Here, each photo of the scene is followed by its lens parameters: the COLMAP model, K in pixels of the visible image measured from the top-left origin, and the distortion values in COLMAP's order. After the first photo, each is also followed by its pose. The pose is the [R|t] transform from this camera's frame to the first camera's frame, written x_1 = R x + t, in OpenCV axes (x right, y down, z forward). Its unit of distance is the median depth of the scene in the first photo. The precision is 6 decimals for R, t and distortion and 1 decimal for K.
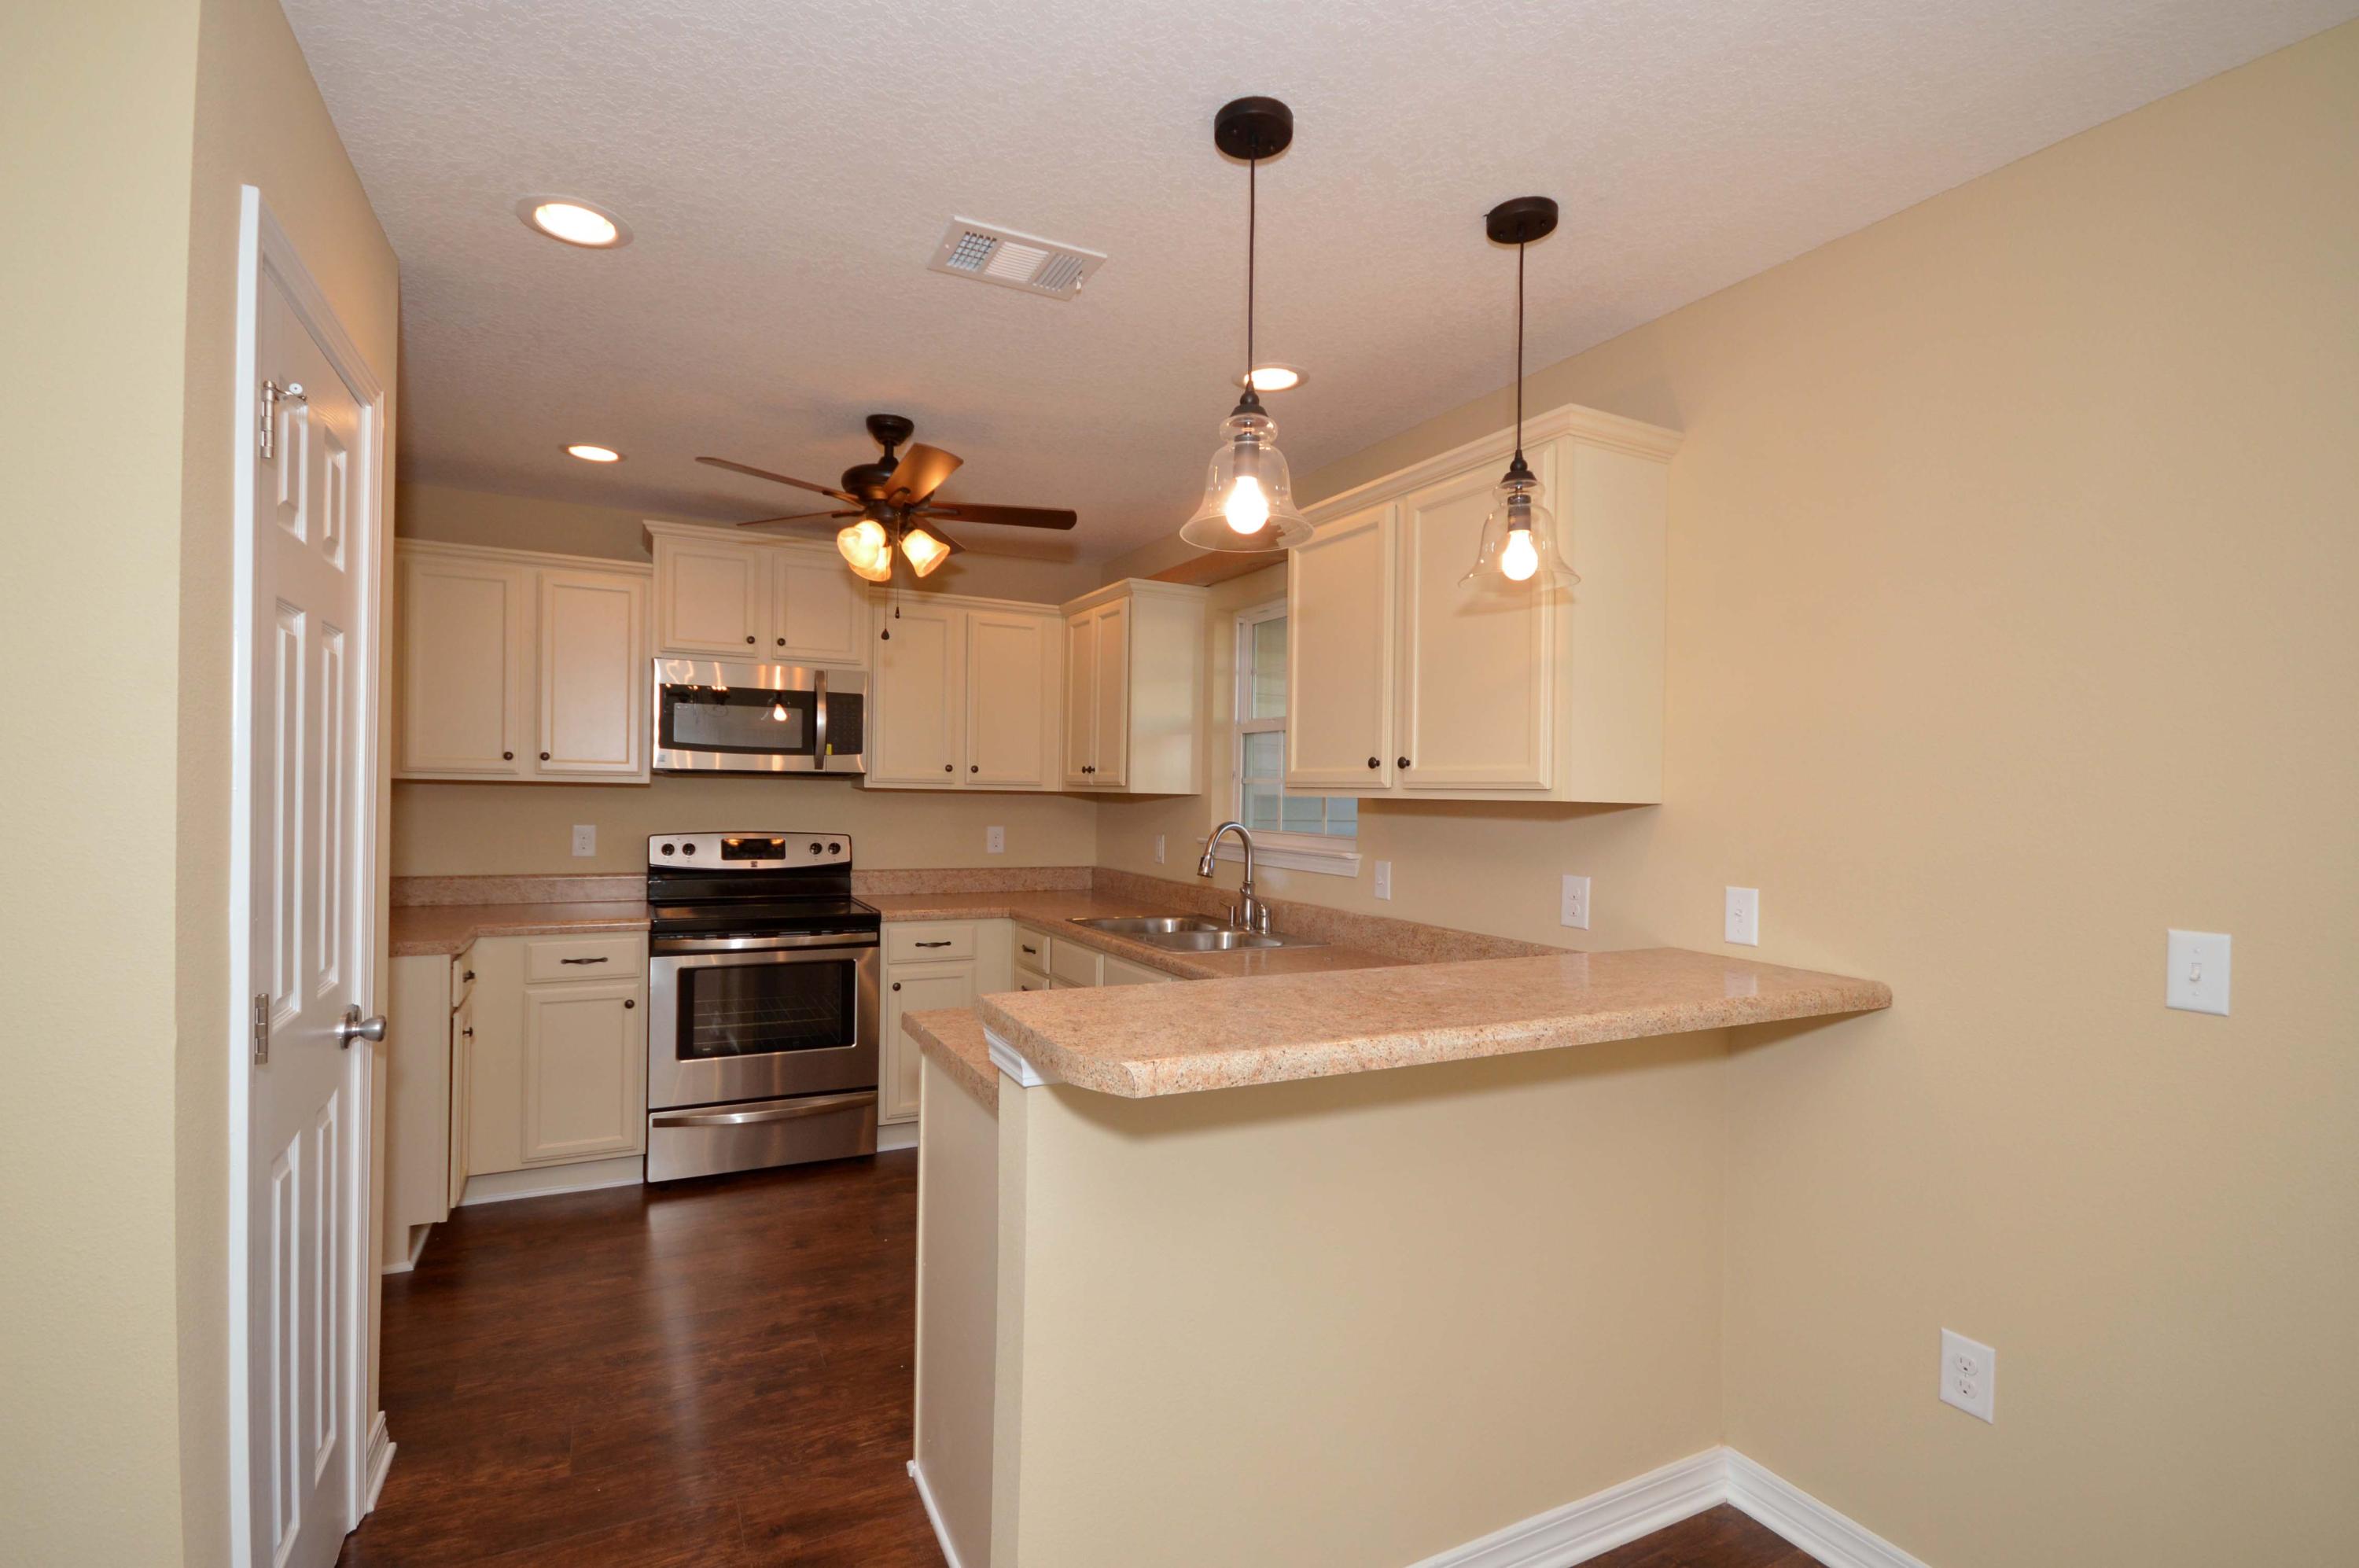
lens RADIAL K [[1057.6, 0, 1168.5], [0, 1057.6, 790.8], [0, 0, 1]] dist [0.002169, -0.004754]
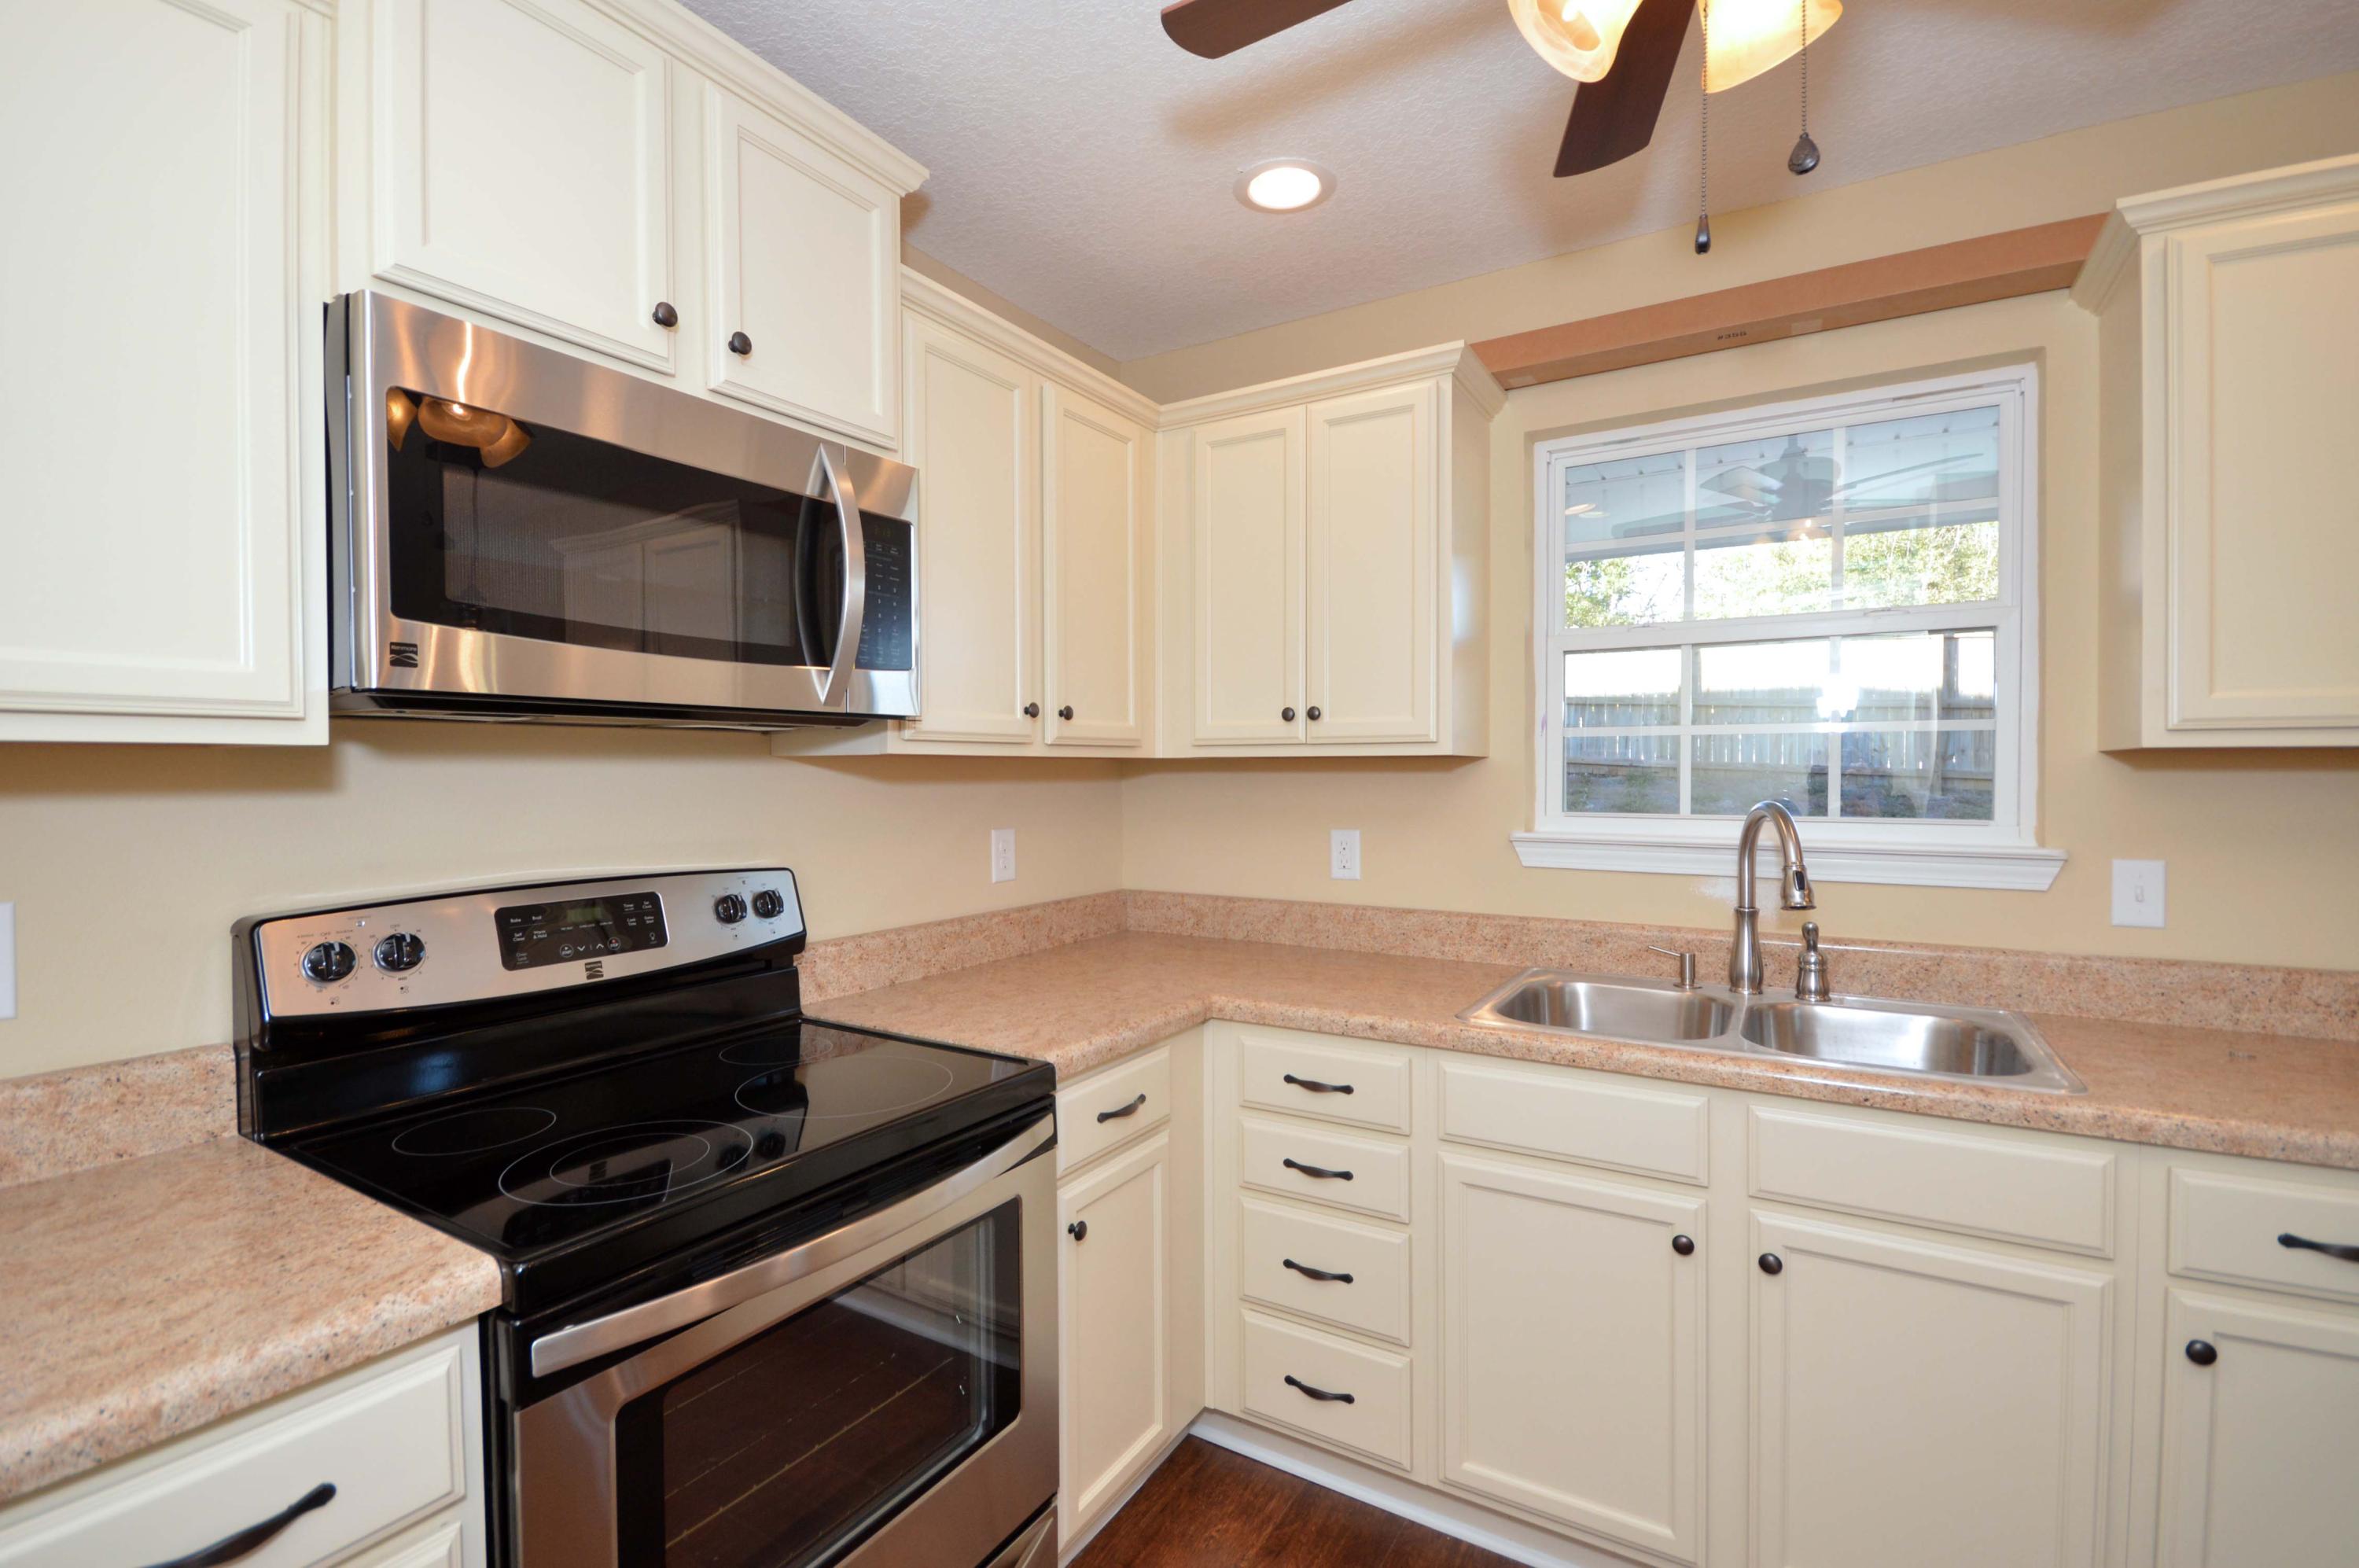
lens RADIAL K [[1057.6, 0, 1166.0], [0, 1057.6, 771.6], [0, 0, 1]] dist [0.002169, -0.004754]
pose [[0.846185, -0.021641, 0.532450, -0.450293], [0.018540, 0.999766, 0.011171, 0.001638], [-0.532567, 0.000419, 0.846388, 0.640476]]
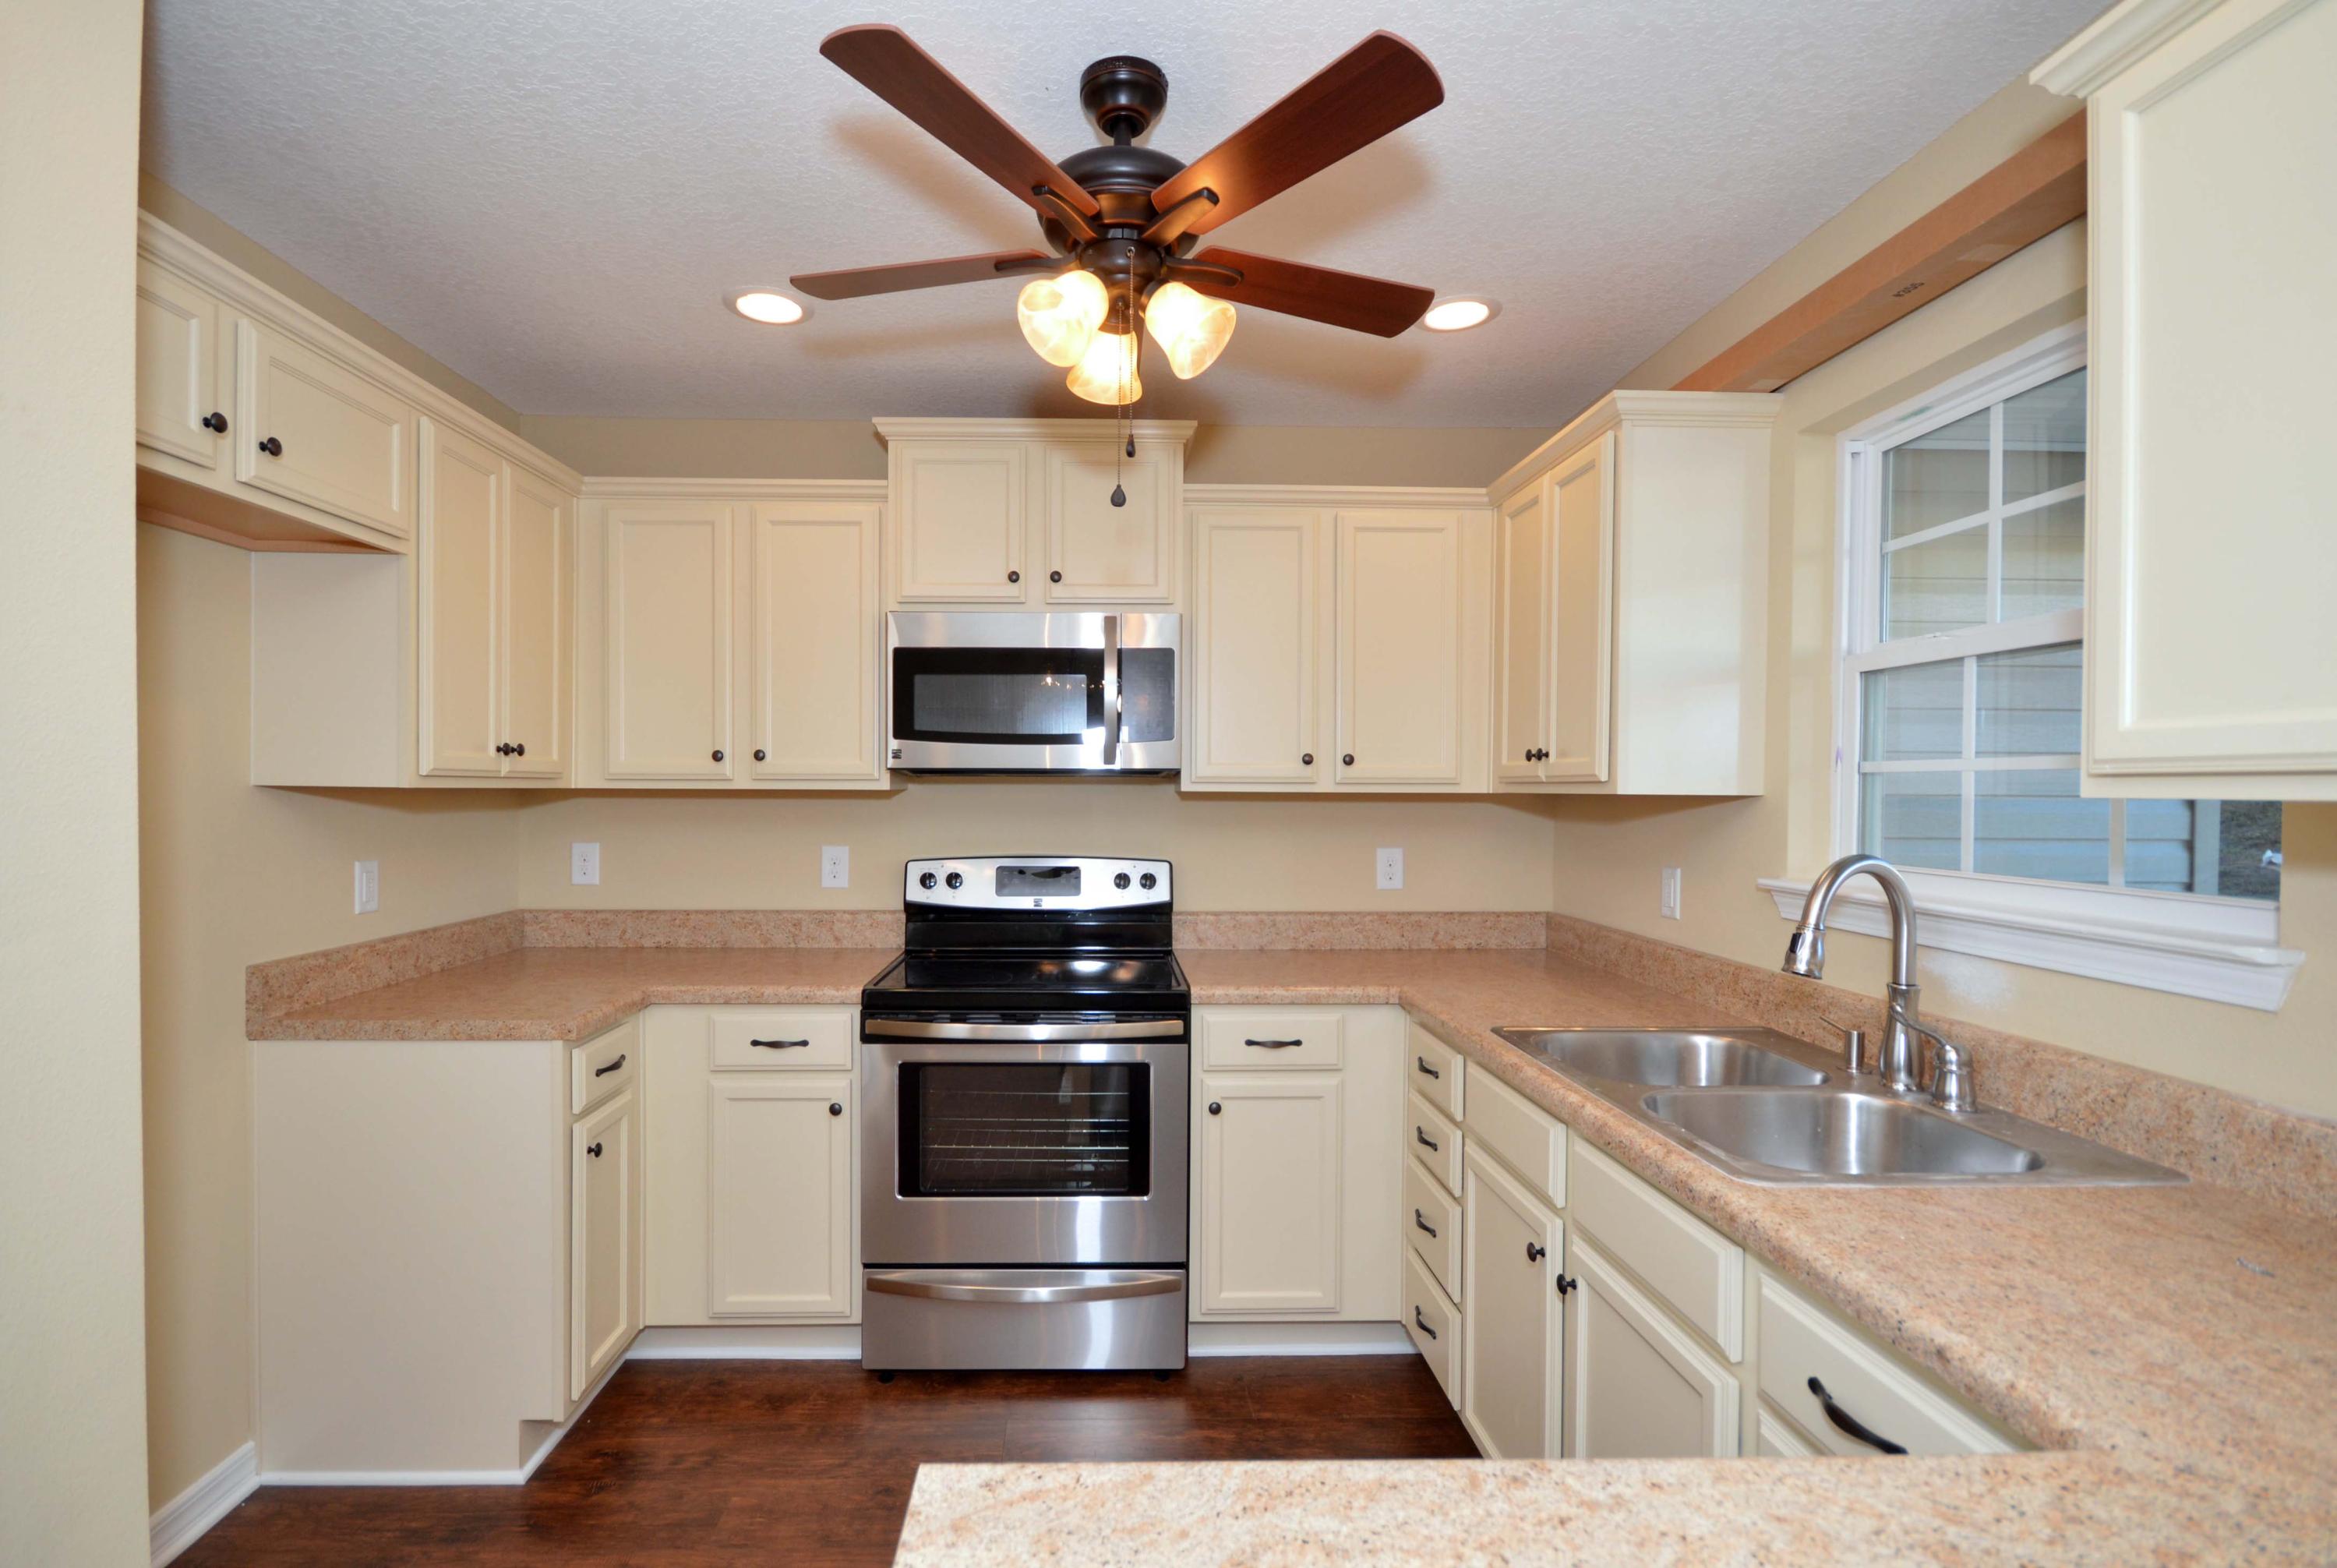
lens RADIAL K [[1089.6, 0, 1152.7], [0, 1089.6, 816.8], [0, 0, 1]] dist [-0.009045, 0.001161]
pose [[0.911287, -0.004283, -0.411749, -0.024557], [0.012863, 0.999754, 0.018069, 0.000280], [0.411570, -0.021763, 0.911118, 0.400666]]
